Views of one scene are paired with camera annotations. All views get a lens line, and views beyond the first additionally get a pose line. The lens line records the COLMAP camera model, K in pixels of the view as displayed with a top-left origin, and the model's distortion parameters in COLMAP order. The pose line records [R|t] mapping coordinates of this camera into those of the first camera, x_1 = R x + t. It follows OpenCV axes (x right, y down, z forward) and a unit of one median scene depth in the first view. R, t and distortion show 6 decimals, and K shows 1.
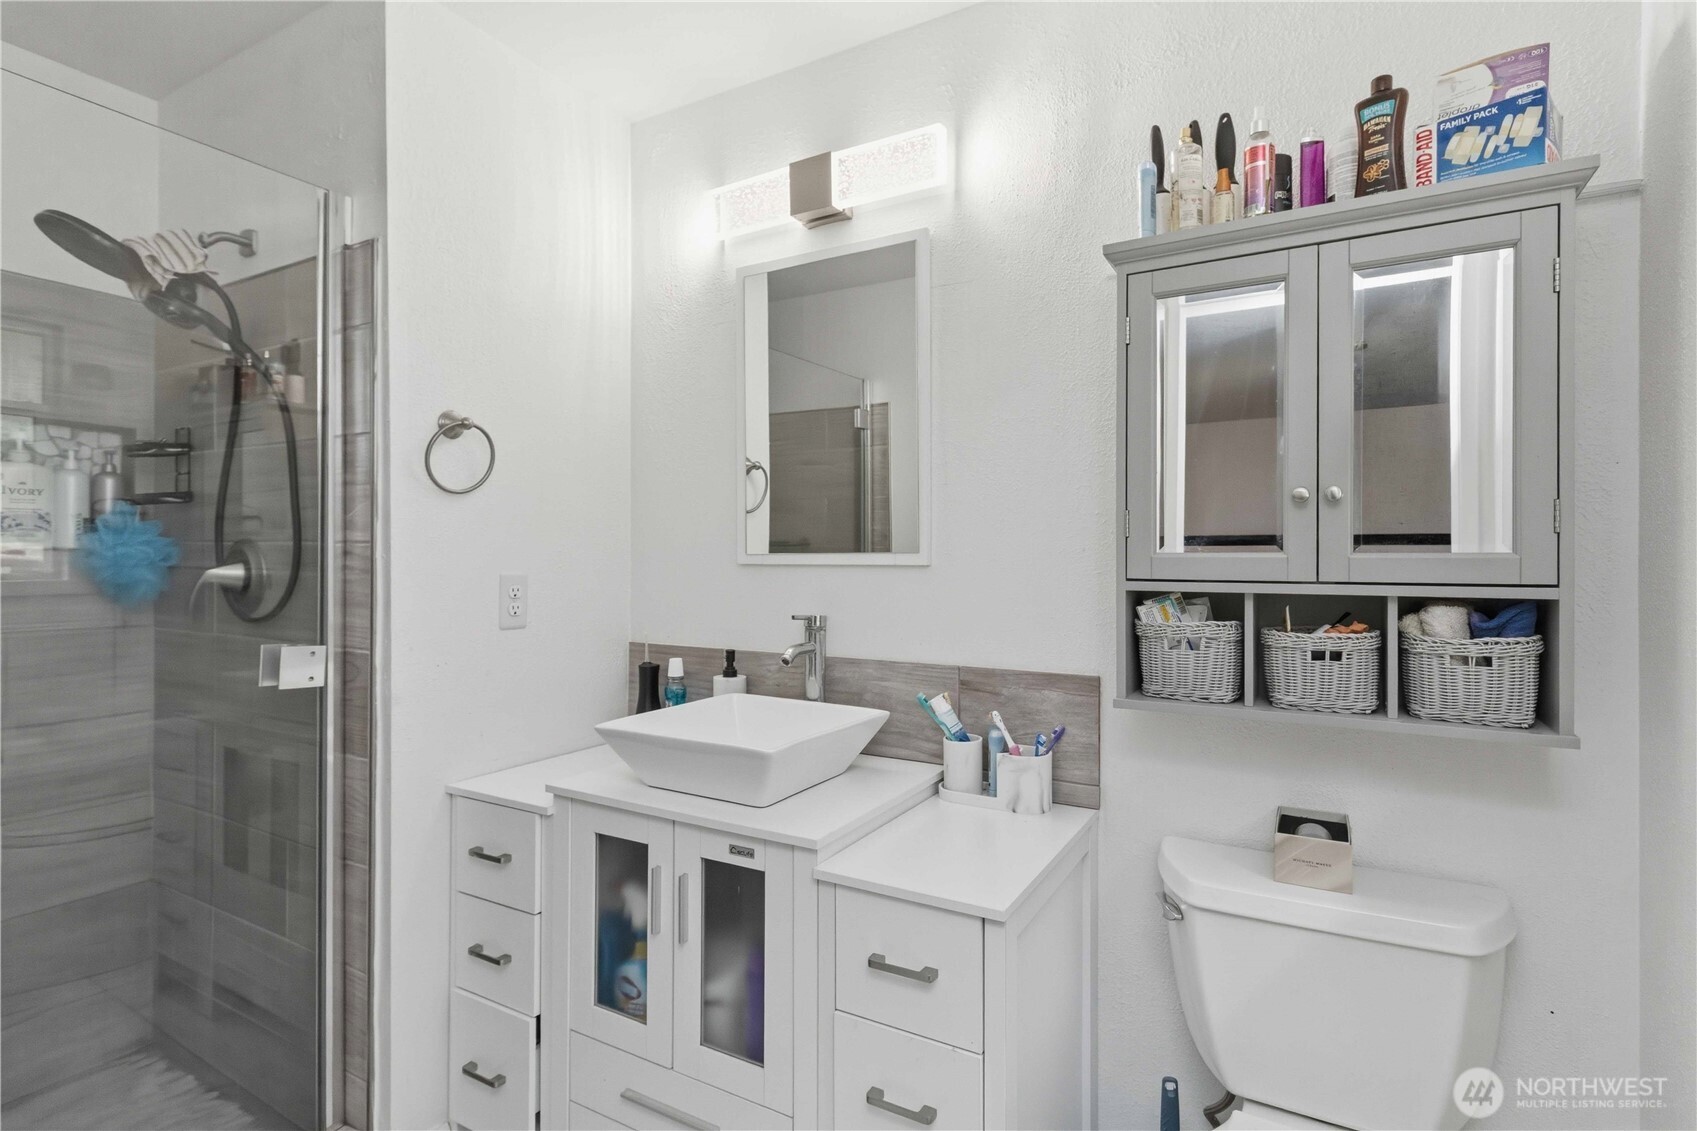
lens RADIAL K [[792.7, 0, 874.4], [0, 792.7, 545.4], [0, 0, 1]] dist [0.001146, 0.000495]
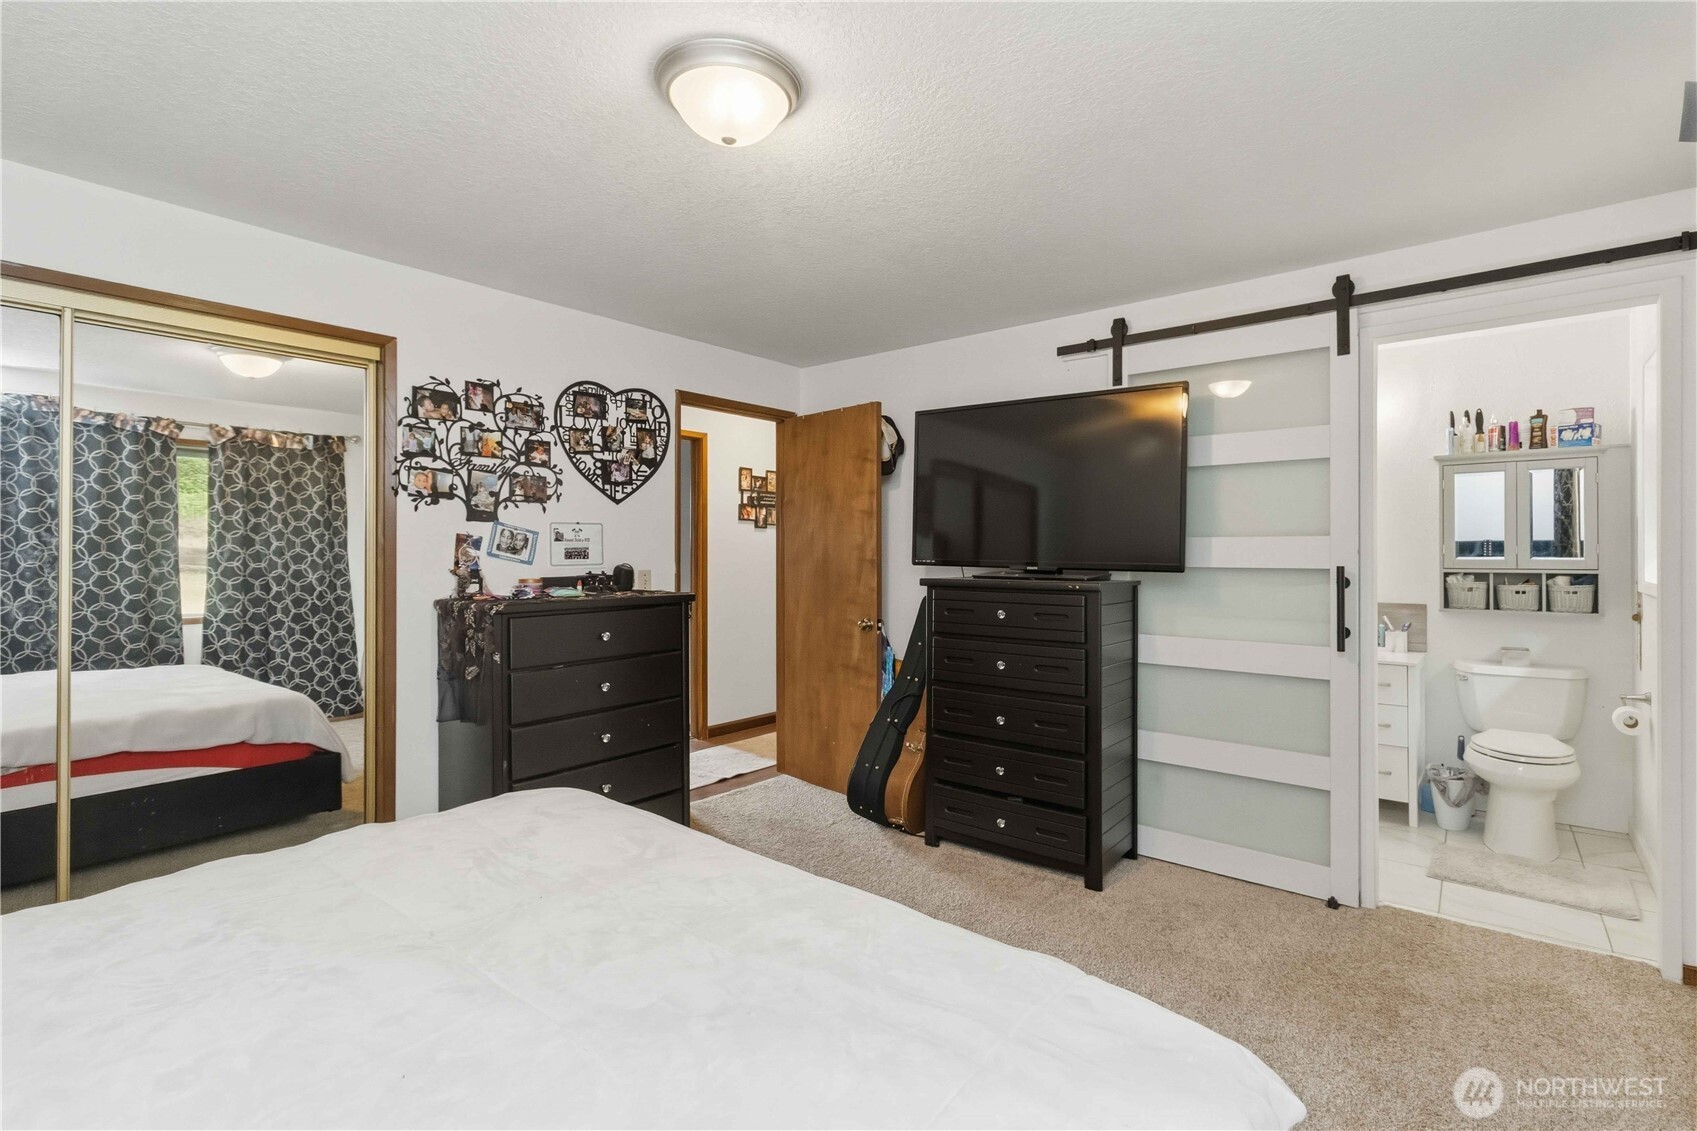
lens RADIAL K [[786.3, 0, 850.8], [0, 786.3, 540.0], [0, 0, 1]] dist [-0.001064, -0.000215]
pose [[0.982897, -0.003484, -0.184122, -1.472278], [0.002436, 0.999980, -0.005918, -0.055877], [0.184138, 0.005368, 0.982886, -2.563914]]
